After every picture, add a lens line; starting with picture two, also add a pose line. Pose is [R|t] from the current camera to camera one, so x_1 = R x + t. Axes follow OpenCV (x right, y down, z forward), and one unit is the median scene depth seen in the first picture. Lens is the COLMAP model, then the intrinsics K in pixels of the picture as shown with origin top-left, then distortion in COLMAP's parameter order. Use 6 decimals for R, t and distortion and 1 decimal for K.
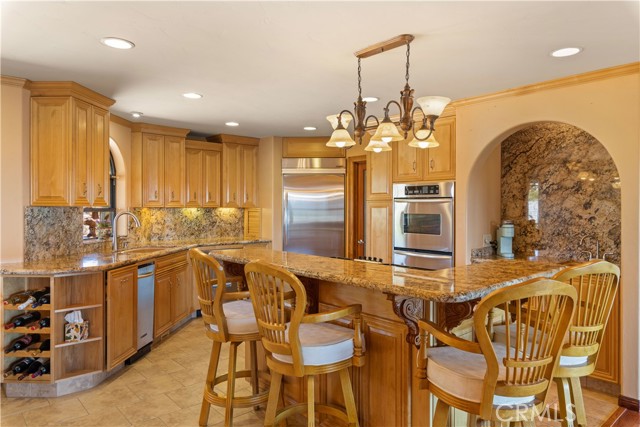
lens RADIAL K [[431.3, 0, 318.8], [0, 431.3, 208.0], [0, 0, 1]] dist [0.006588, 0.002333]
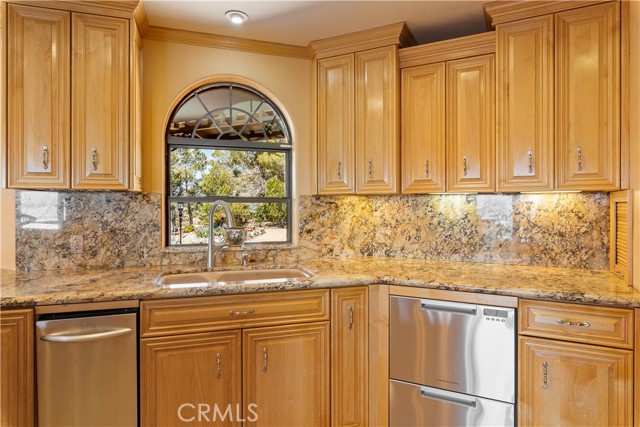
lens RADIAL K [[389.8, 0, 320.1], [0, 389.8, 207.7], [0, 0, 1]] dist [0.002226, 0.000689]
pose [[0.372029, -0.002200, -0.928219, 0.079138], [-0.001185, 0.999995, -0.002845, 0.022785], [0.928220, 0.002158, 0.372024, 1.142204]]
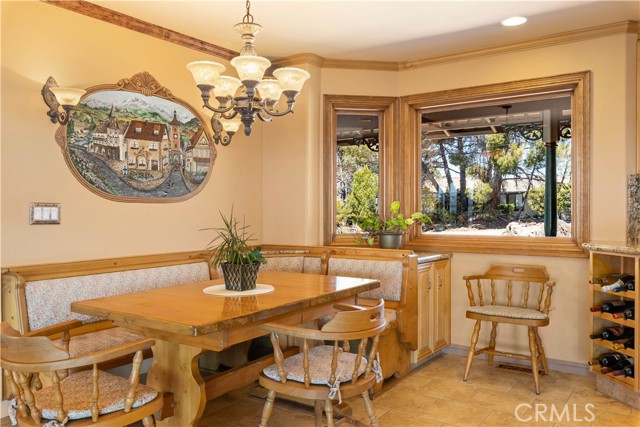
lens RADIAL K [[523.1, 0, 325.0], [0, 523.1, 214.7], [0, 0, 1]] dist [-0.003894, 0.000171]
pose [[0.253728, 0.009944, -0.967224, 0.136571], [-0.000149, 0.999948, 0.010242, 0.058691], [0.967276, -0.002454, 0.253716, 0.168765]]
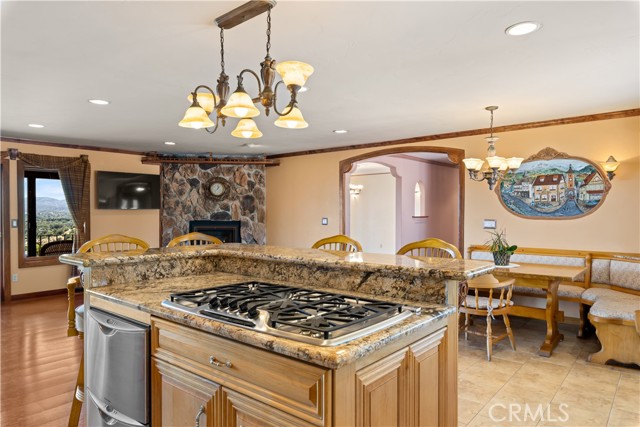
lens RADIAL K [[431.3, 0, 321.1], [0, 431.3, 213.8], [0, 0, 1]] dist [0.006588, 0.002333]
pose [[-0.987089, 0.001615, -0.160165, 0.093983], [-0.000183, 0.999937, 0.011209, 0.012433], [0.160173, 0.011094, -0.987027, 1.351225]]
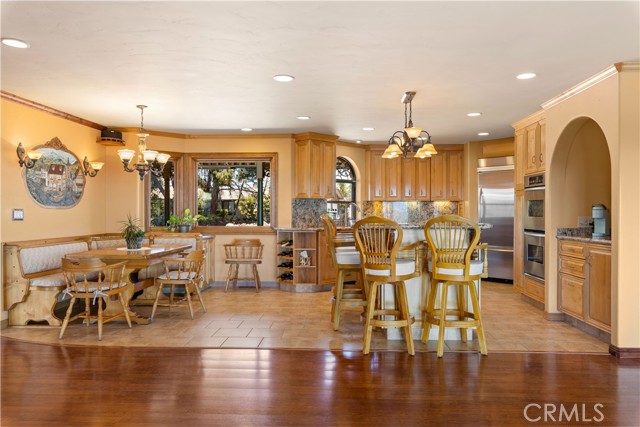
lens RADIAL K [[463.1, 0, 326.4], [0, 463.1, 214.2], [0, 0, 1]] dist [-0.002641, -0.003547]
pose [[0.729505, 0.001494, -0.683974, 0.813101], [-0.001419, 0.999999, 0.000671, 0.061891], [0.683974, 0.000481, 0.729506, -0.396129]]
